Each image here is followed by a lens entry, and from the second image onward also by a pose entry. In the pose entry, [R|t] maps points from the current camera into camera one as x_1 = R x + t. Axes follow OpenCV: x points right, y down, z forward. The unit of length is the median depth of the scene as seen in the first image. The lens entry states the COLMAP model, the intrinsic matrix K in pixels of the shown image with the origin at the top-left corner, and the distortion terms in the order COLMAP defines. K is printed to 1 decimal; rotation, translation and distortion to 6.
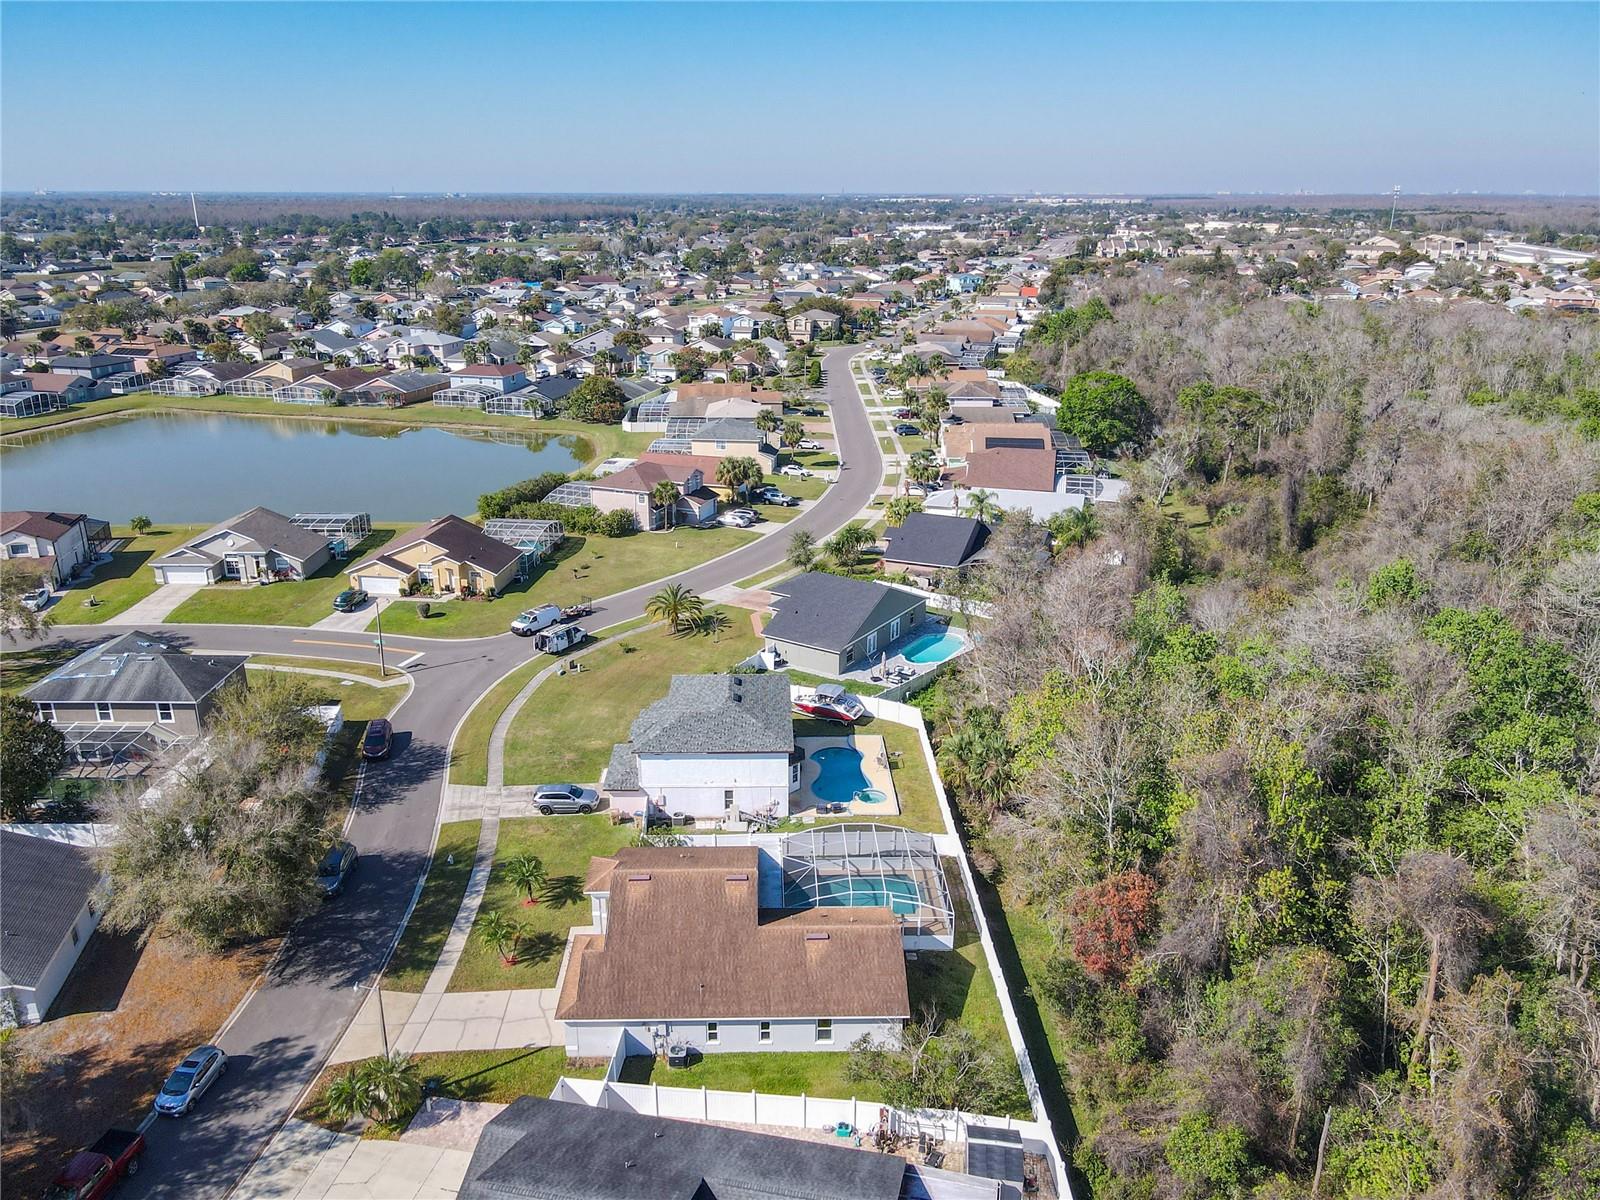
lens RADIAL K [[1198.8, 0, 794.2], [0, 1198.8, 601.2], [0, 0, 1]] dist [-0.000840, 0.009037]
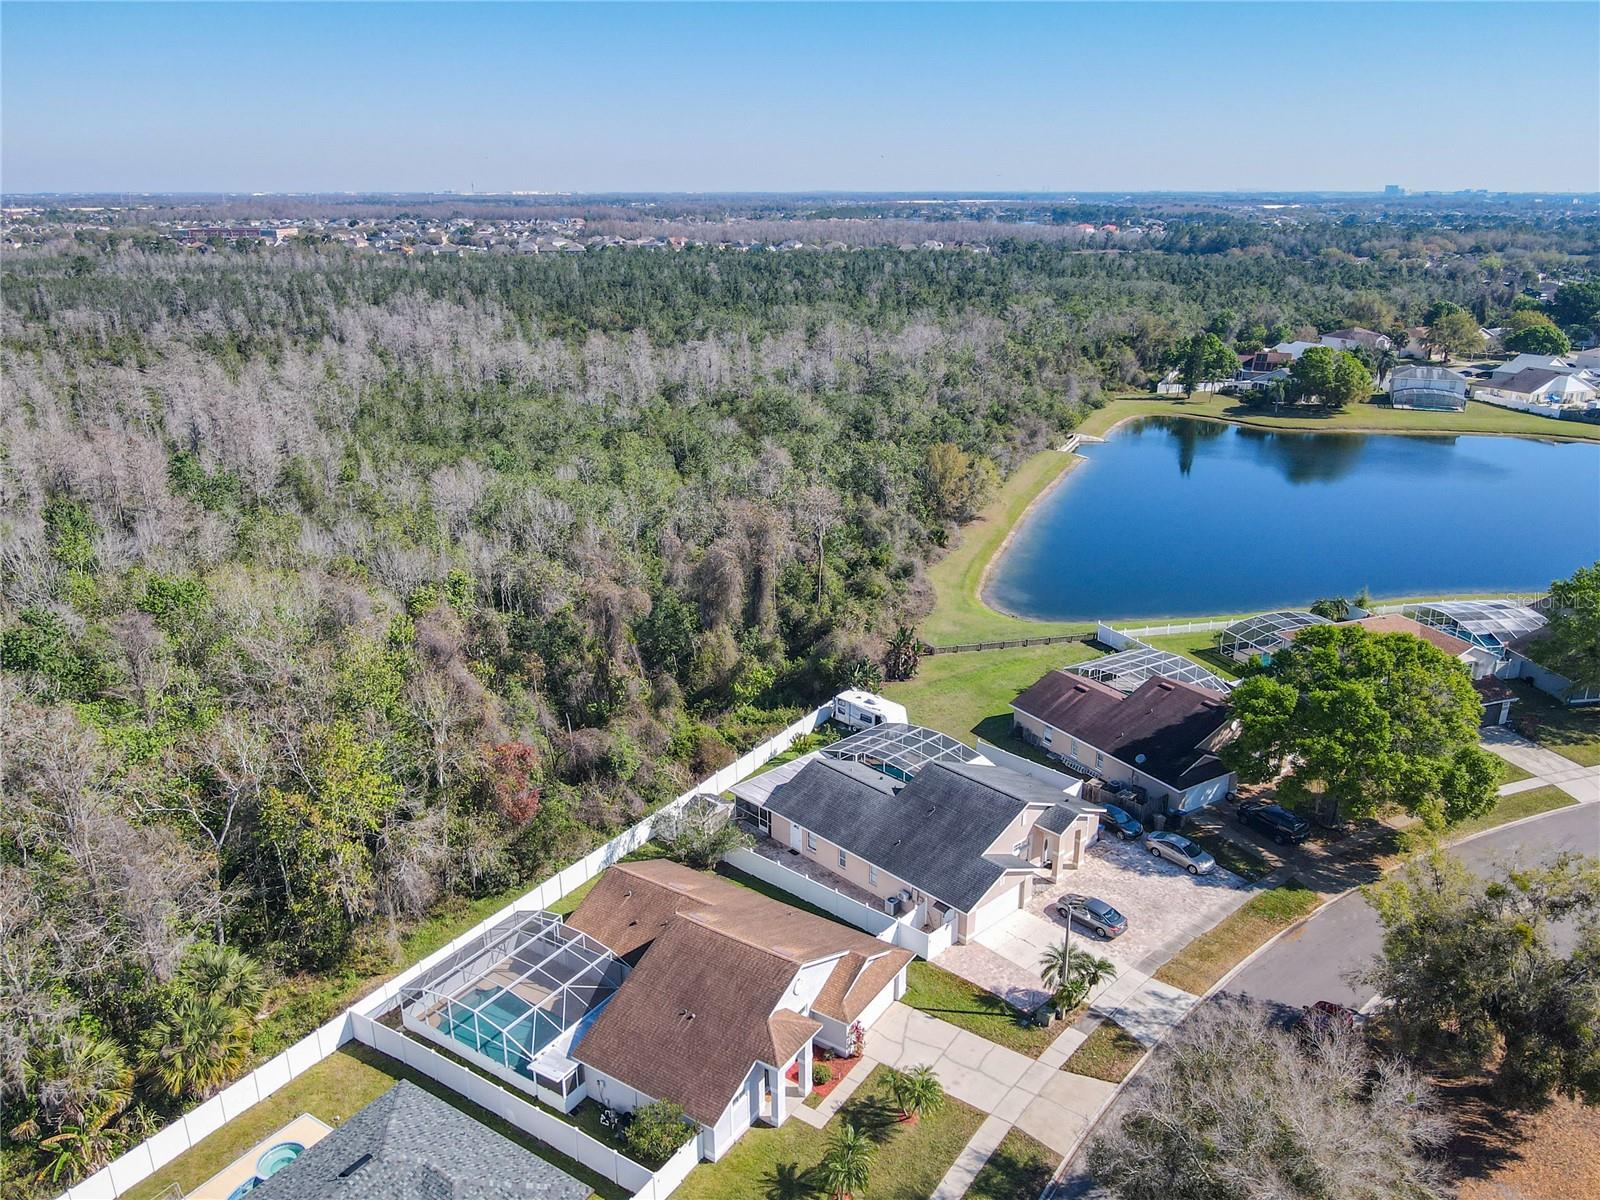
lens RADIAL K [[1198.8, 0, 794.2], [0, 1198.8, 601.2], [0, 0, 1]] dist [-0.000840, 0.009037]
pose [[-0.822373, -0.187223, 0.537262, -0.292388], [0.182522, 0.807579, 0.560805, -0.251056], [-0.538877, 0.559253, -0.629958, 0.721632]]
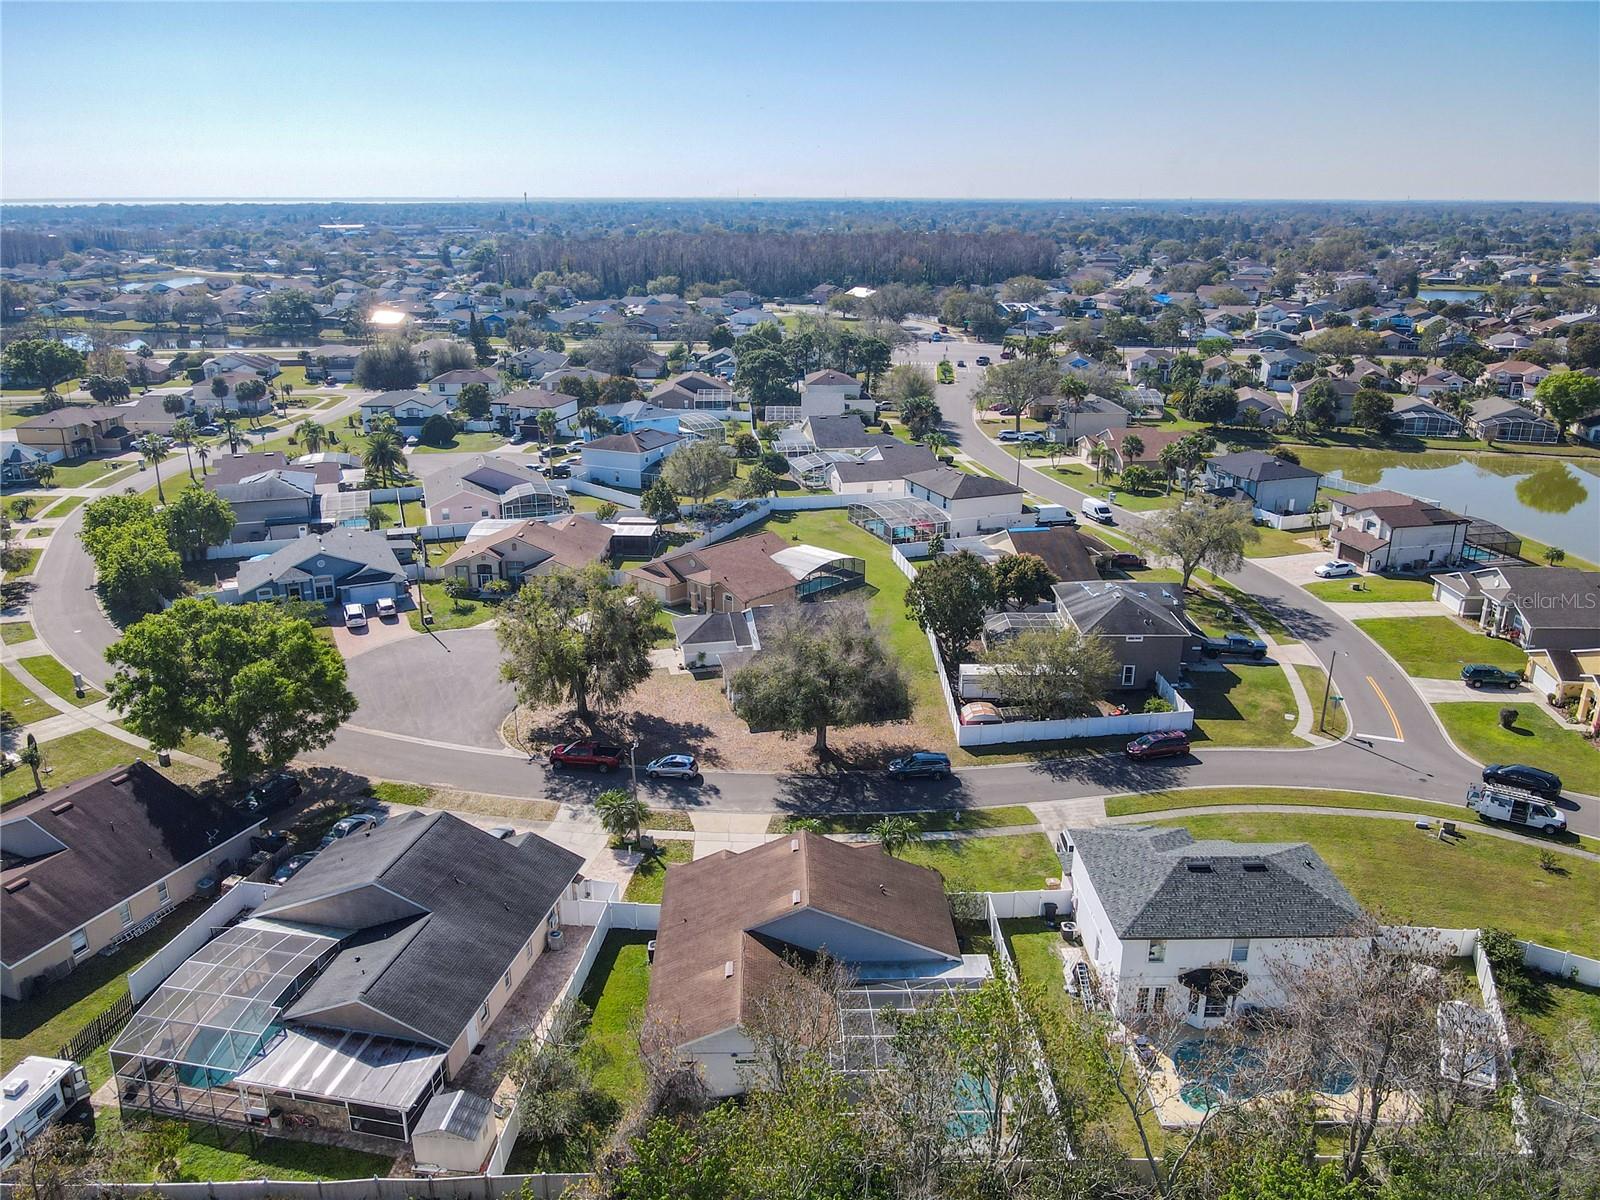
lens RADIAL K [[1201.4, 0, 786.6], [0, 1201.4, 595.9], [0, 0, 1]] dist [-0.010137, 0.007056]
pose [[-0.008260, 0.315195, -0.948991, 0.405675], [-0.324812, 0.896717, 0.300660, -0.141166], [0.945742, 0.310728, 0.094972, 0.419410]]
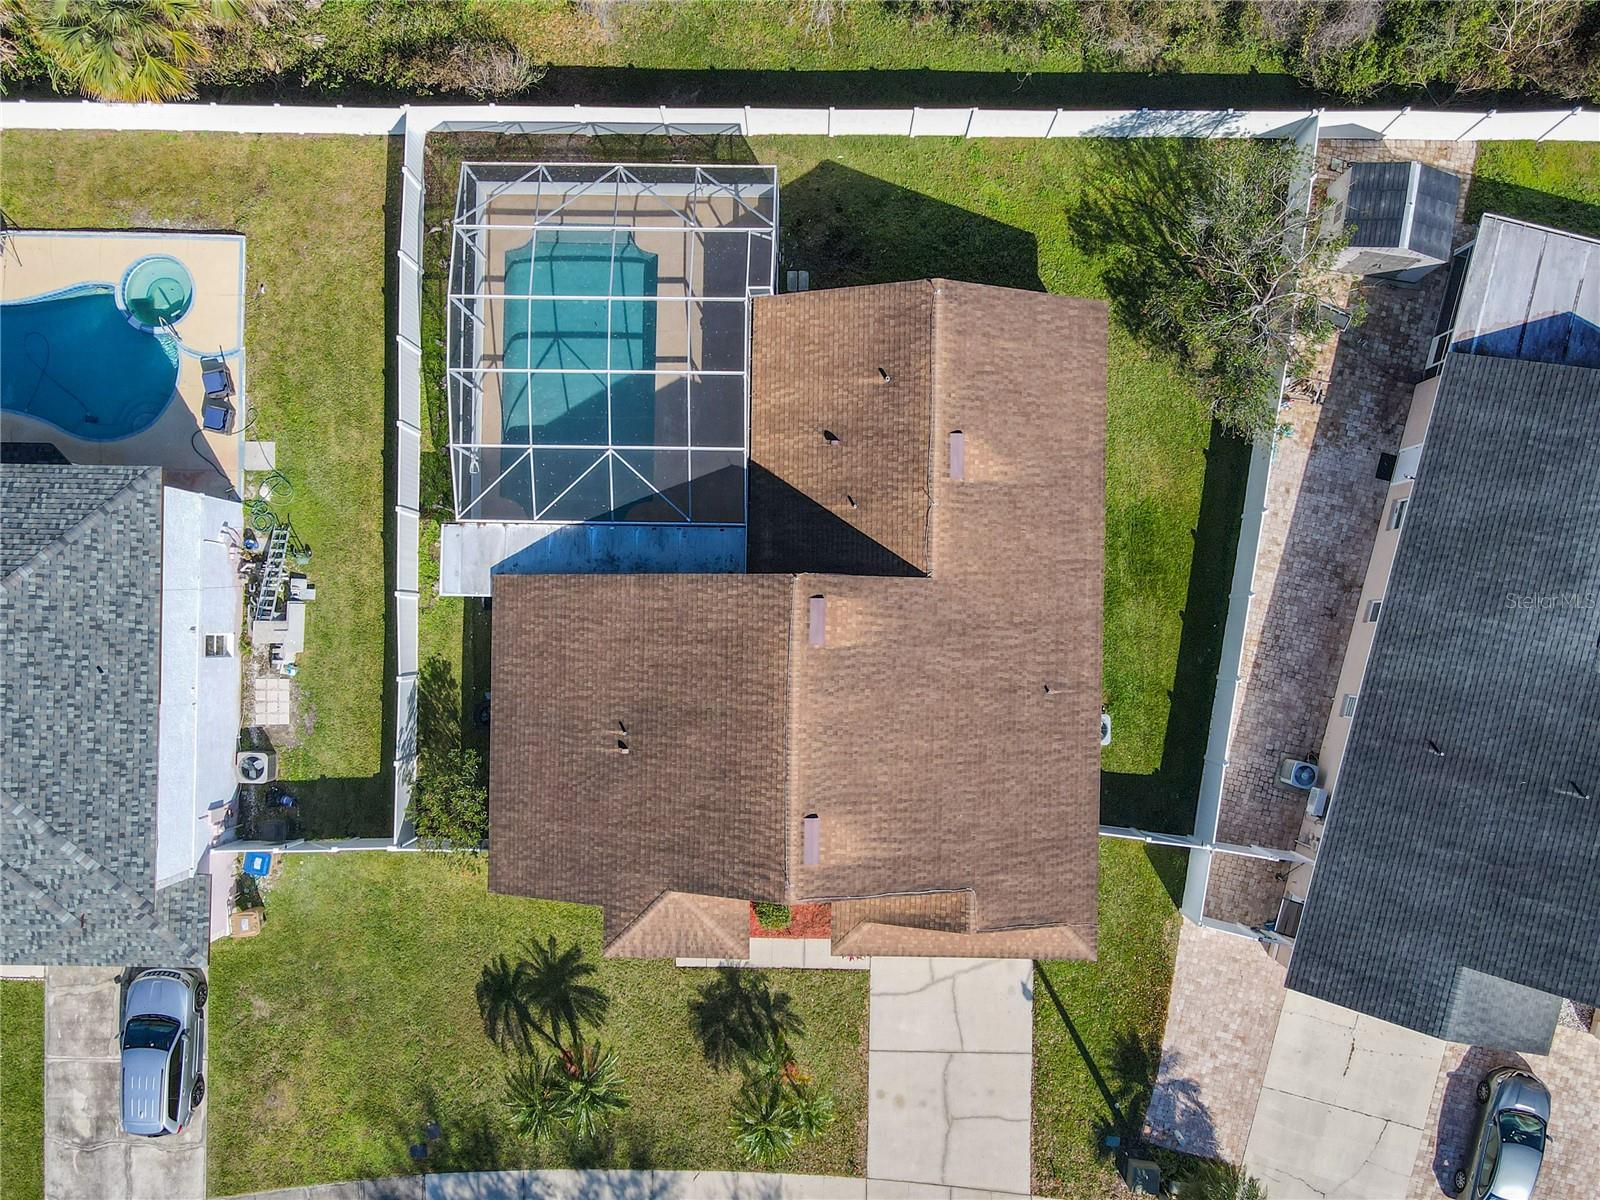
lens RADIAL K [[1237.6, 0, 797.0], [0, 1237.6, 626.6], [0, 0, 1]] dist [0.000240, 0.033084]
pose [[0.042803, -0.999083, 0.001332, -0.025725], [0.336498, 0.015672, 0.941554, -0.103637], [-0.940711, -0.039853, 0.336860, 0.433783]]
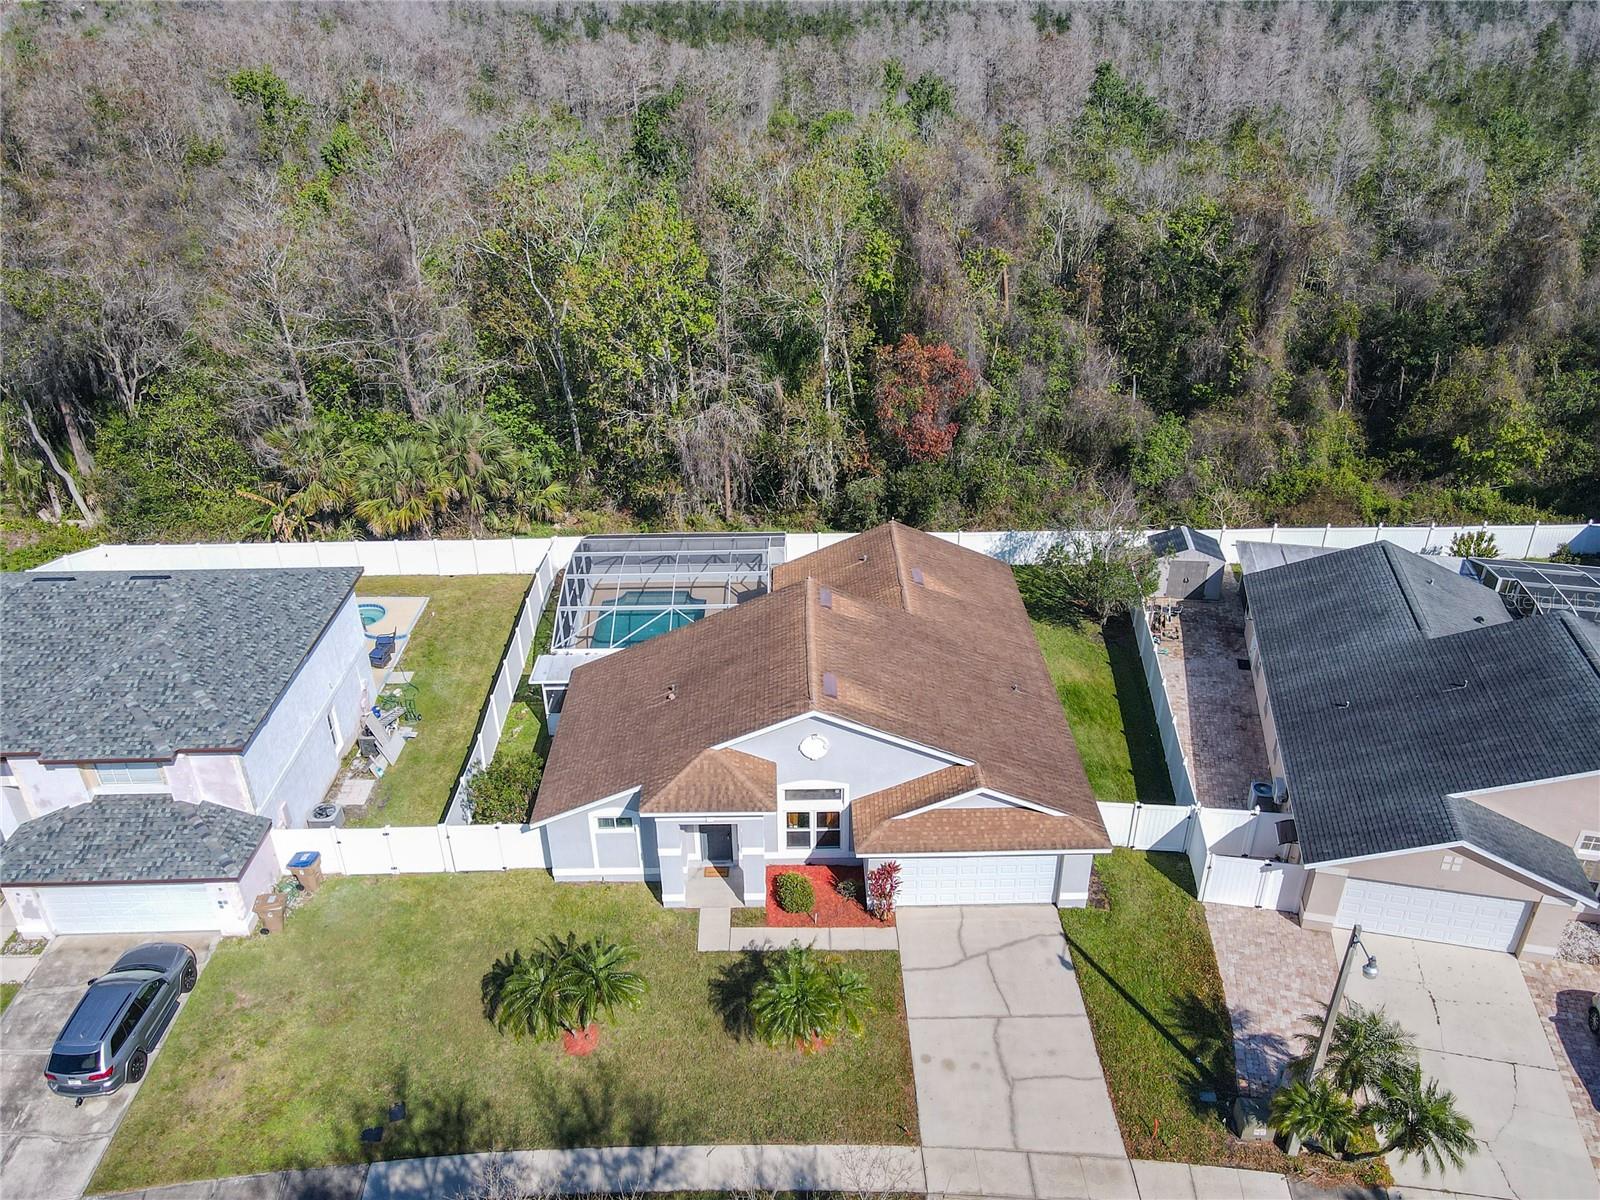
lens RADIAL K [[1193.0, 0, 794.3], [0, 1193.0, 629.7], [0, 0, 1]] dist [-0.002369, 0.043624]
pose [[0.017182, -0.497418, 0.867341, -0.290795], [0.338679, 0.819083, 0.463033, -0.019291], [-0.940745, 0.285794, 0.182539, 0.463216]]
